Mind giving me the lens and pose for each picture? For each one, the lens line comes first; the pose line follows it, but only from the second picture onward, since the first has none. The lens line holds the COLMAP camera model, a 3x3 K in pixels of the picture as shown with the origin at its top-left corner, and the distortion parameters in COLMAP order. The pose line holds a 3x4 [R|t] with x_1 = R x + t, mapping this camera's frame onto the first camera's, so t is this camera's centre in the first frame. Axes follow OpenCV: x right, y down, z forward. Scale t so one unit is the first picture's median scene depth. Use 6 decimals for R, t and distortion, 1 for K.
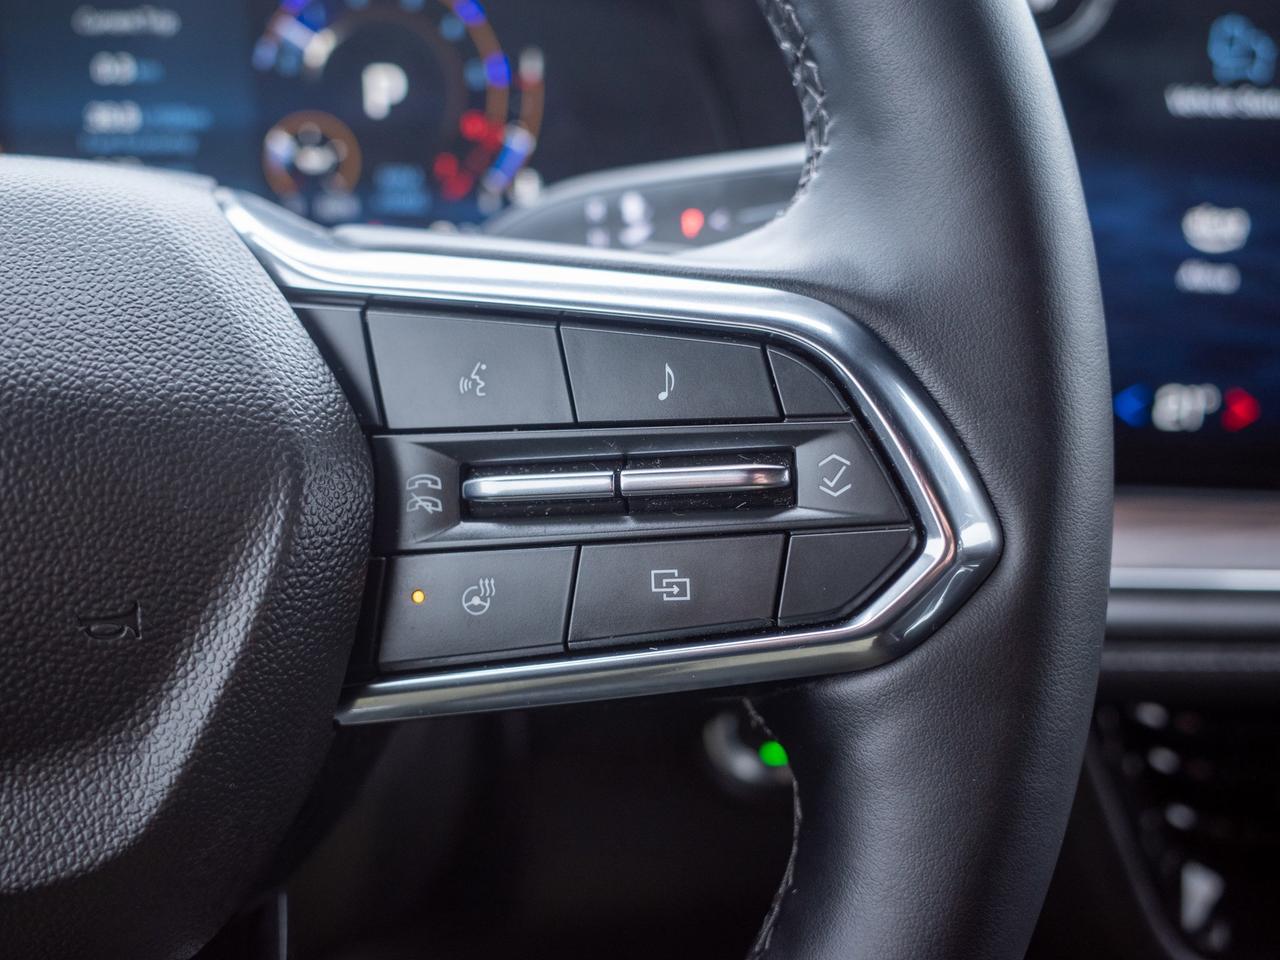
lens RADIAL K [[1167.2, 0, 640.0], [0, 1167.2, 480.0], [0, 0, 1]] dist [-0.053857, 0.089995]
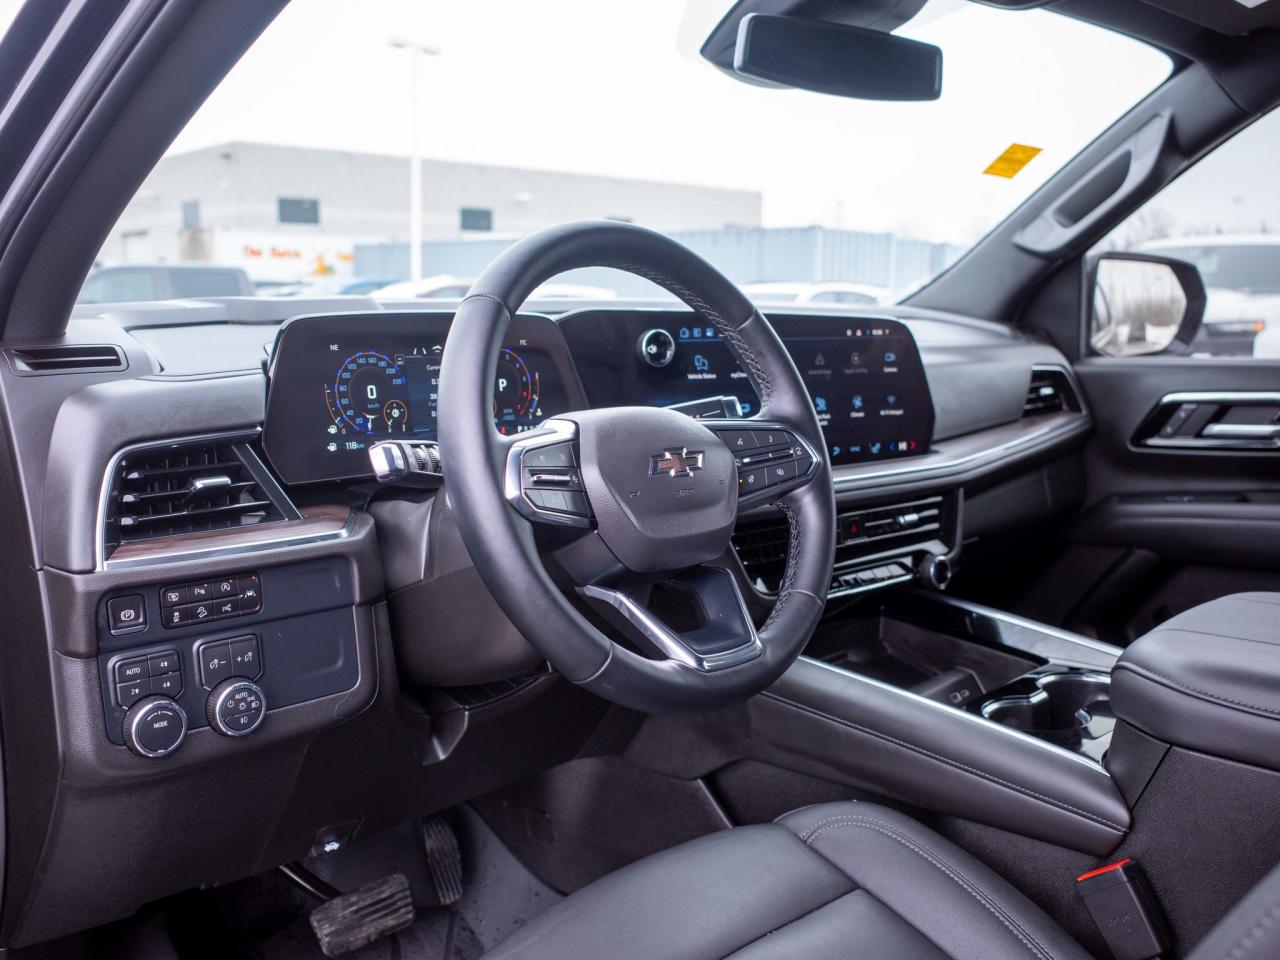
lens RADIAL K [[1155.3, 0, 640.0], [0, 1155.3, 480.0], [0, 0, 1]] dist [-0.064795, 0.075996]
pose [[0.784405, -0.096555, 0.612687, -3.737160], [0.244642, 0.955888, -0.162566, 1.042146], [-0.569964, 0.277407, 0.773425, -3.176081]]
